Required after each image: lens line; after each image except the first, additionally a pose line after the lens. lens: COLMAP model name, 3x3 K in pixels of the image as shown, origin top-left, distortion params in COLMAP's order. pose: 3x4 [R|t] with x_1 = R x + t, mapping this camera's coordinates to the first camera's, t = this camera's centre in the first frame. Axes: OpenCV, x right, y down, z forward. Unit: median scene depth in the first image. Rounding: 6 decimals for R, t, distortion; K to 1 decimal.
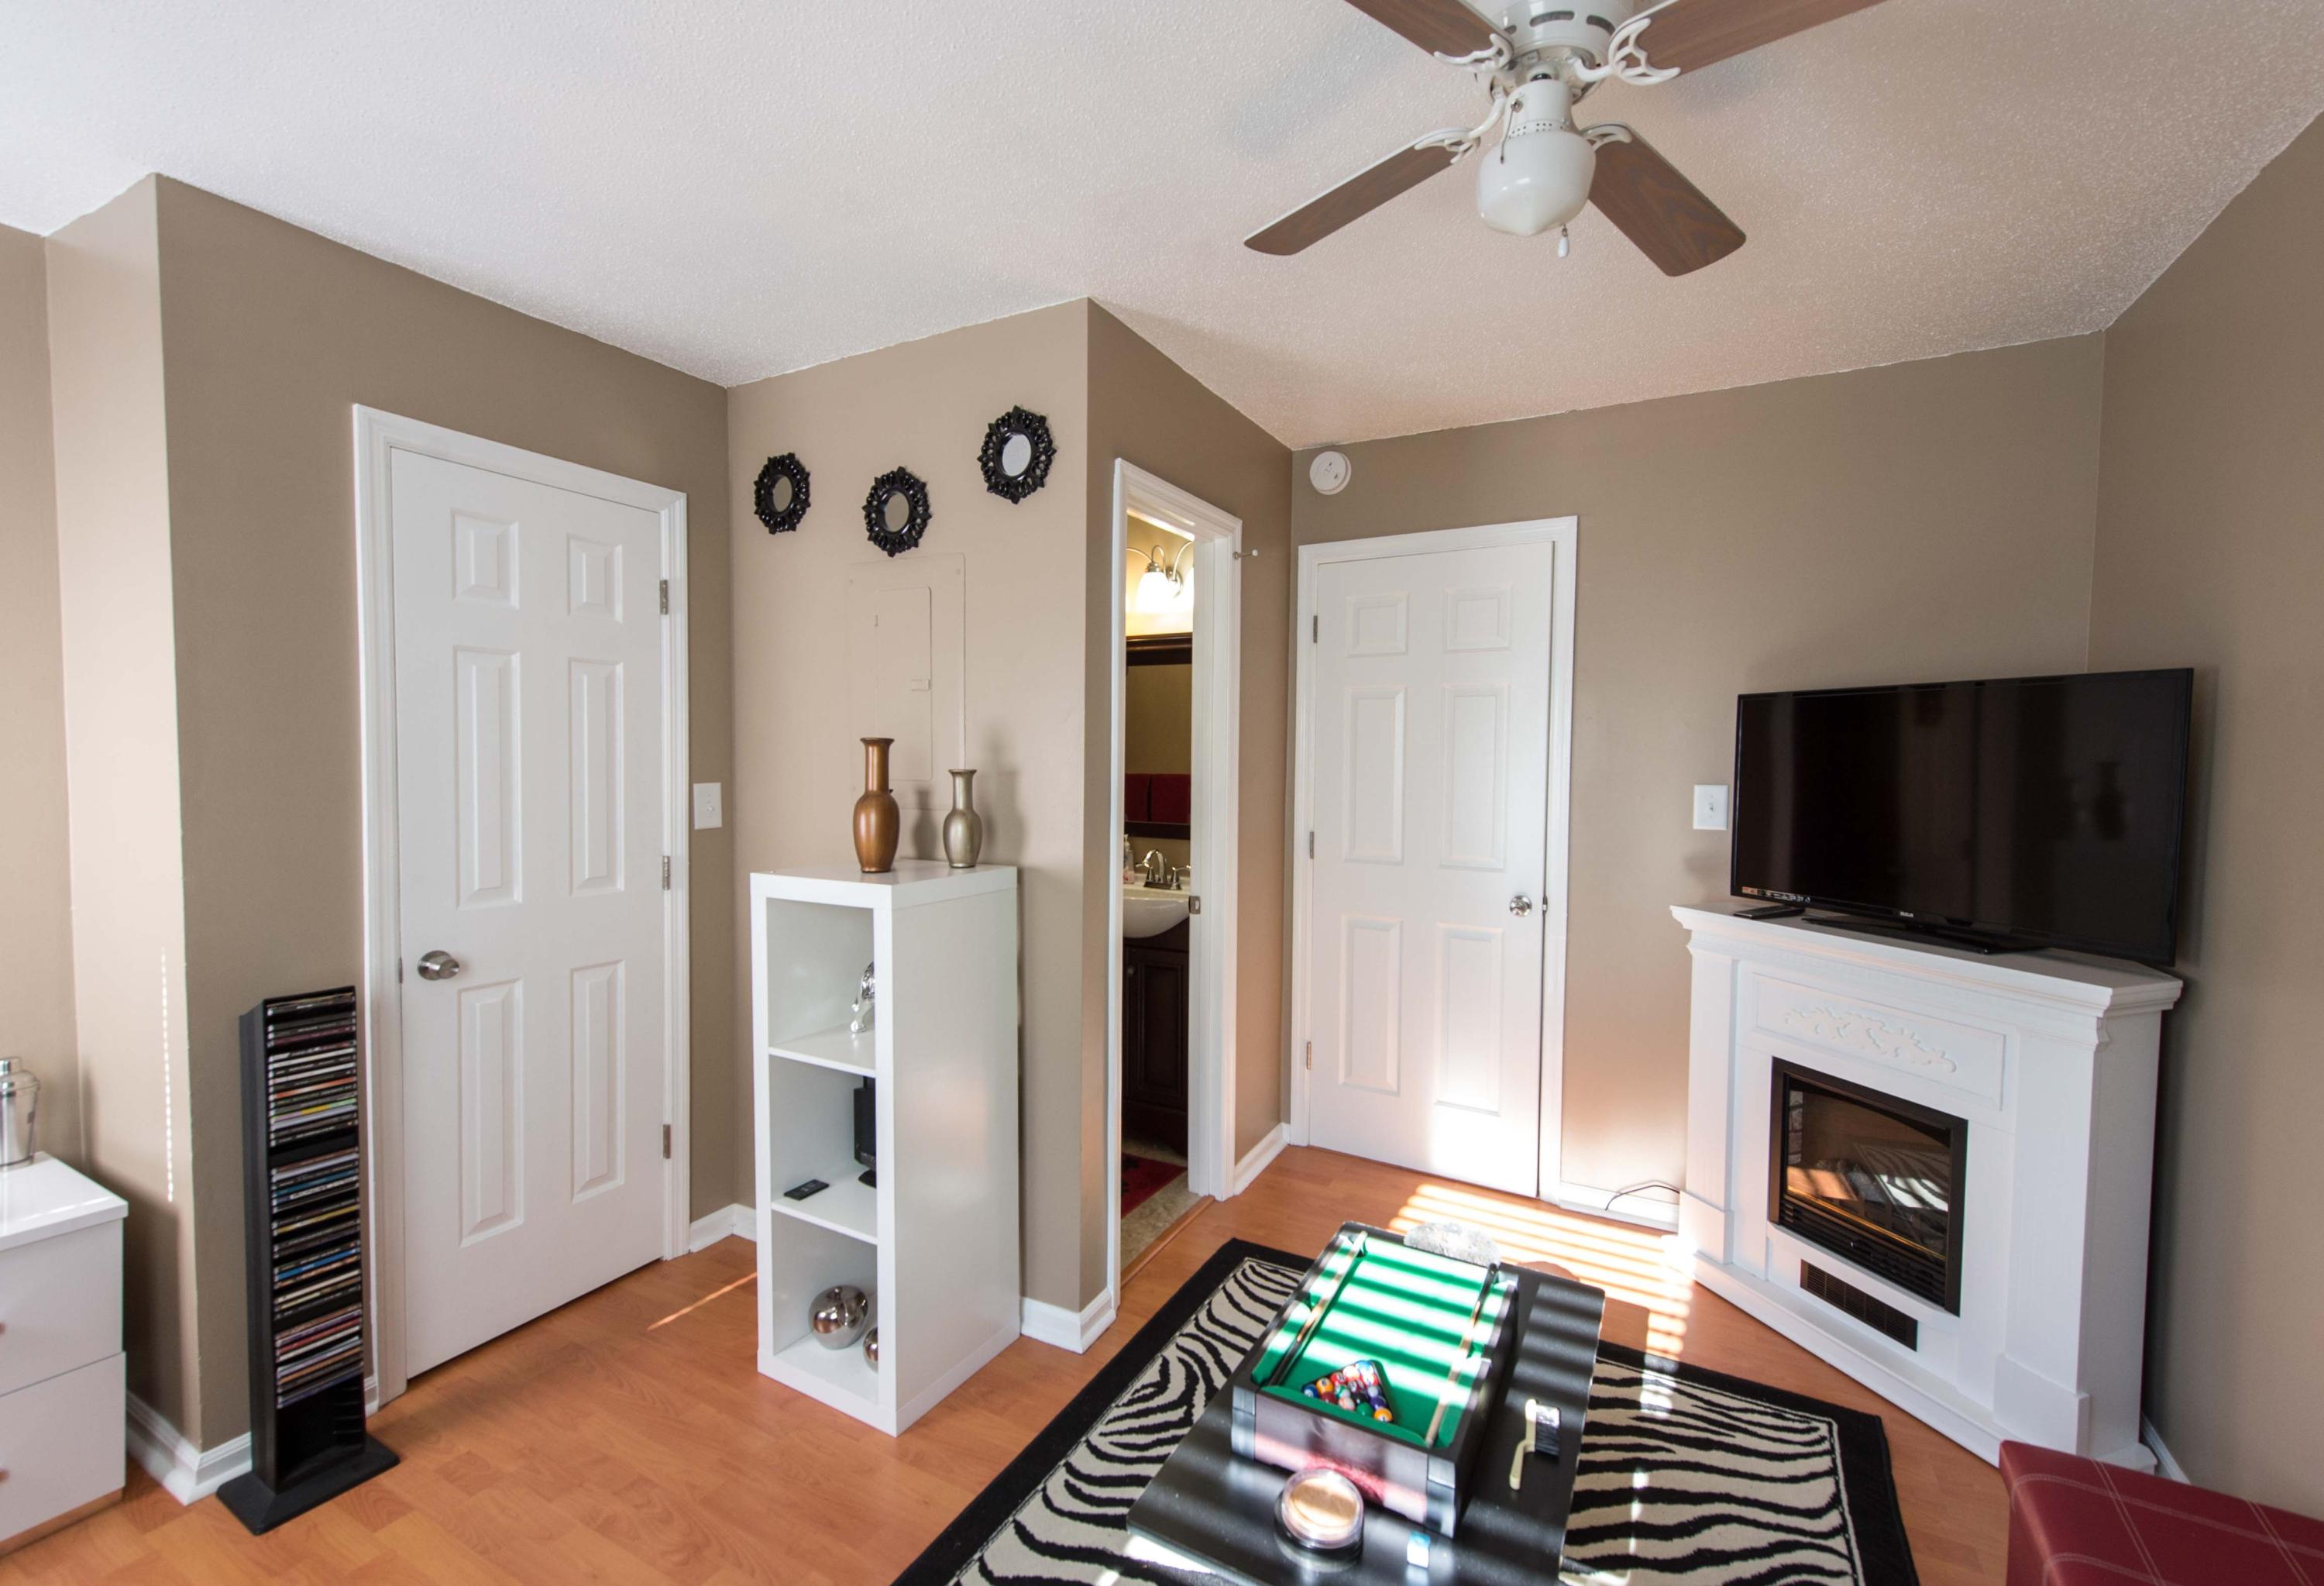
lens RADIAL K [[991.1, 0, 1151.1], [0, 991.1, 797.0], [0, 0, 1]] dist [0.002728, -0.000043]
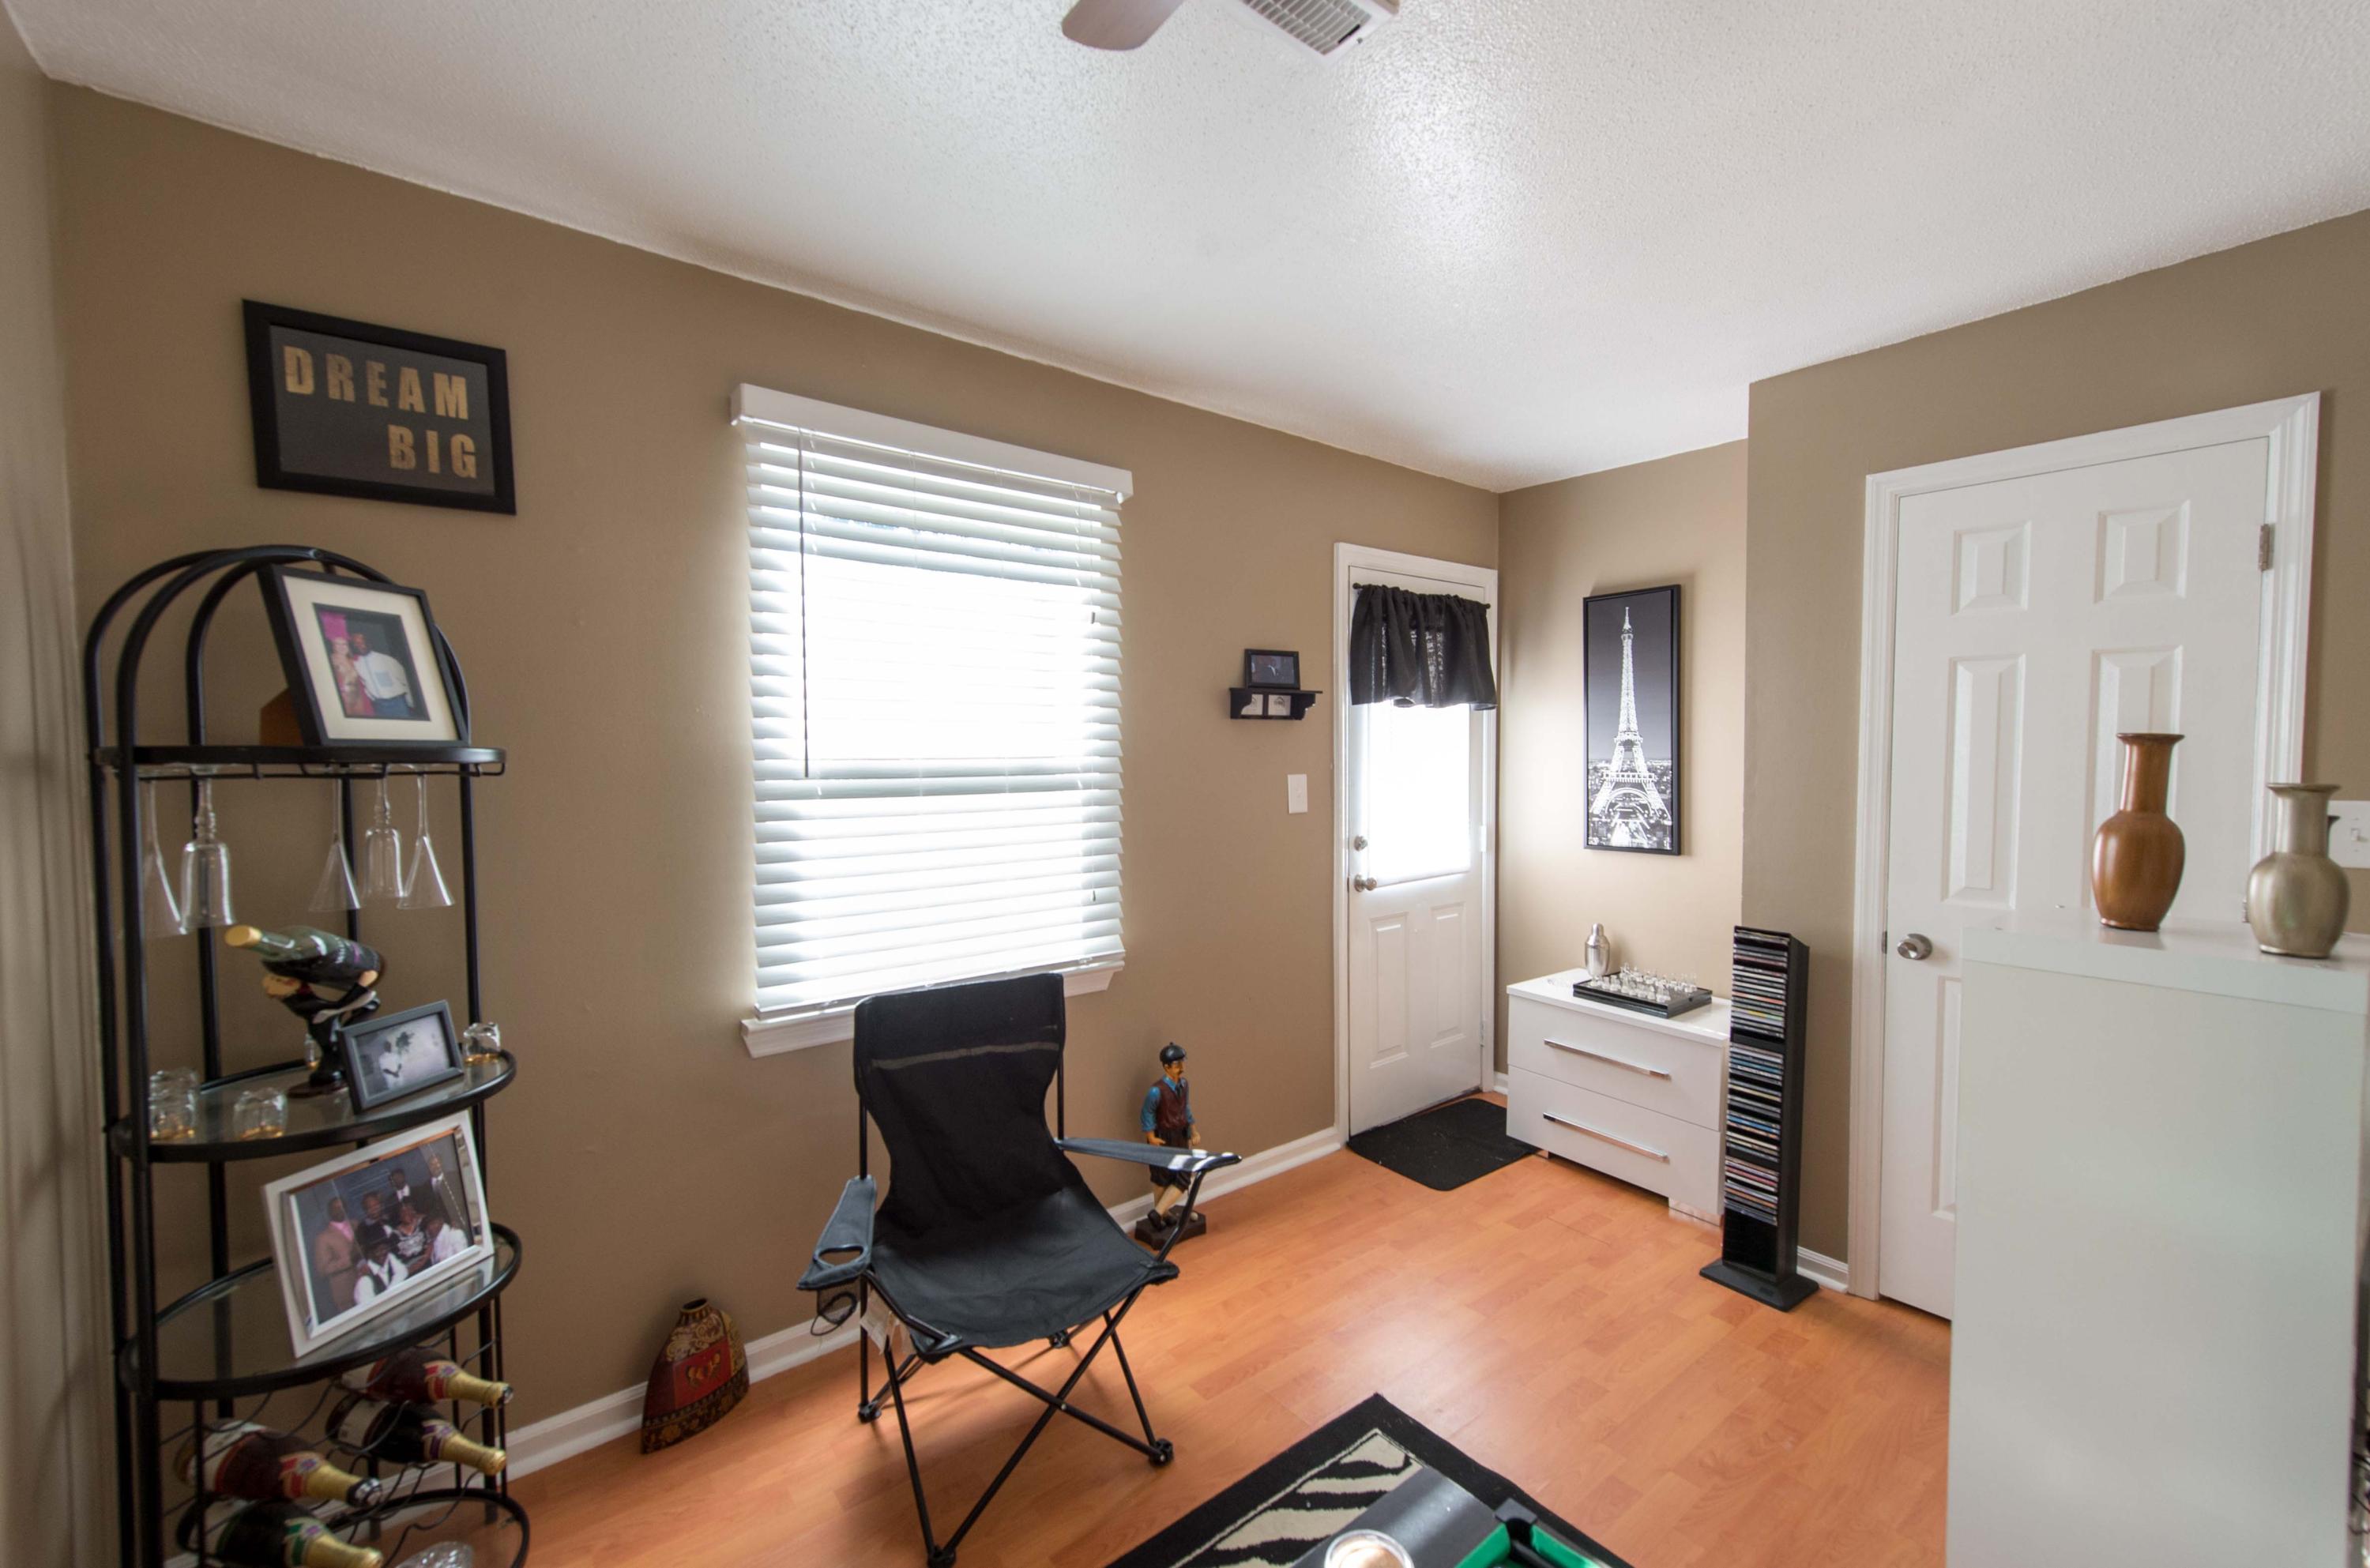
lens RADIAL K [[963.6, 0, 1202.1], [0, 963.6, 787.2], [0, 0, 1]] dist [0.019219, -0.005082]
pose [[-0.379746, 0.026436, -0.924713, 0.623837], [-0.044918, 0.997886, 0.046974, -0.026627], [0.924000, 0.059374, -0.377756, 0.691625]]
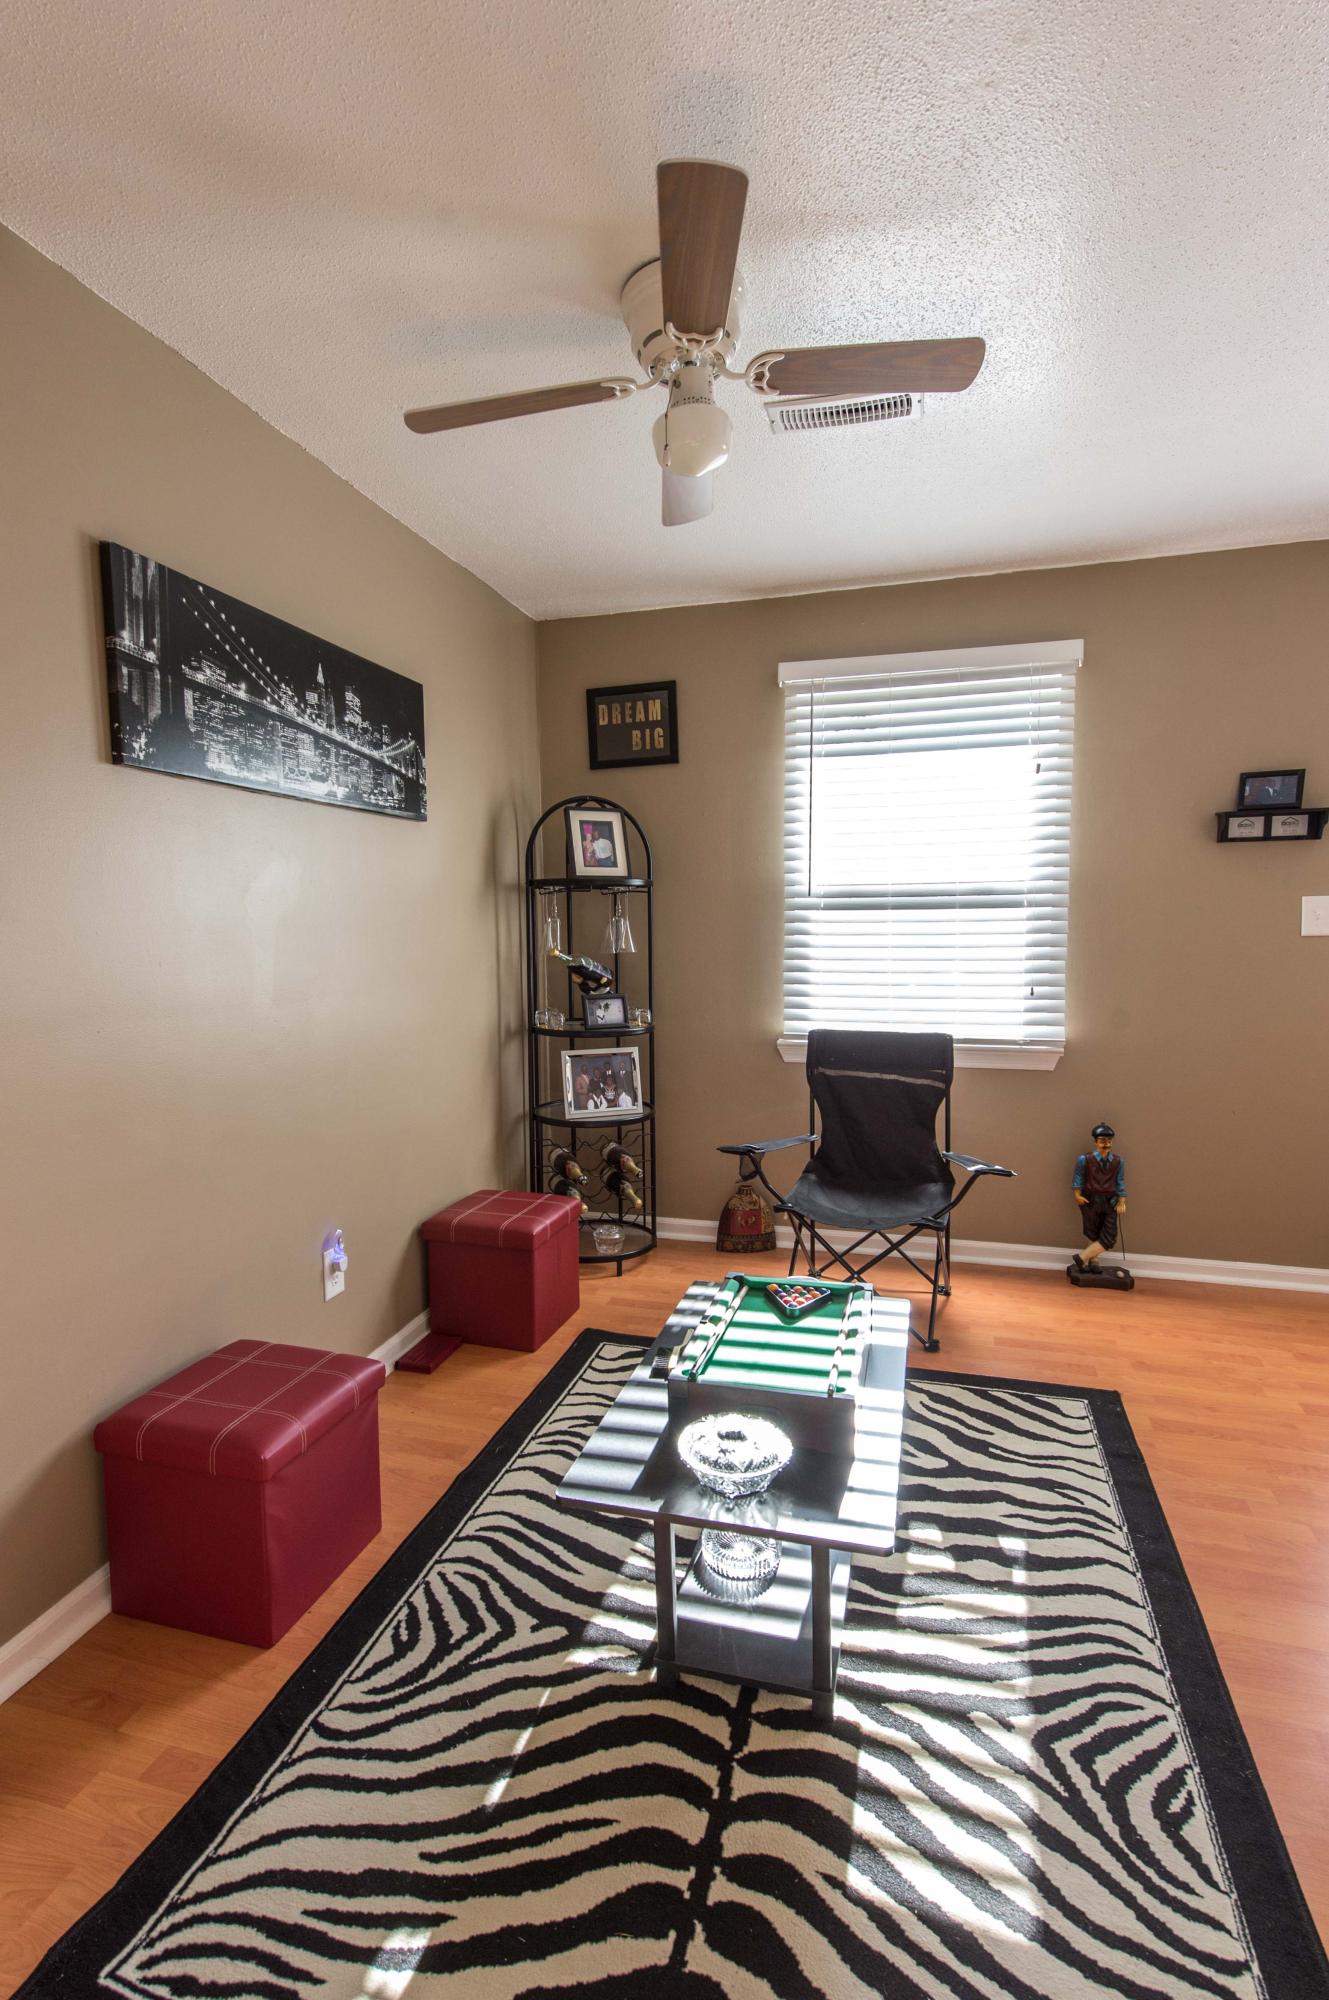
lens RADIAL K [[965.6, 0, 657.0], [0, 965.6, 1006.3], [0, 0, 1]] dist [0.019610, -0.007748]
pose [[-0.973479, 0.022551, -0.227662, 0.480473], [-0.009842, 0.990081, 0.140152, -0.012931], [0.228564, 0.138676, -0.963601, 1.512551]]
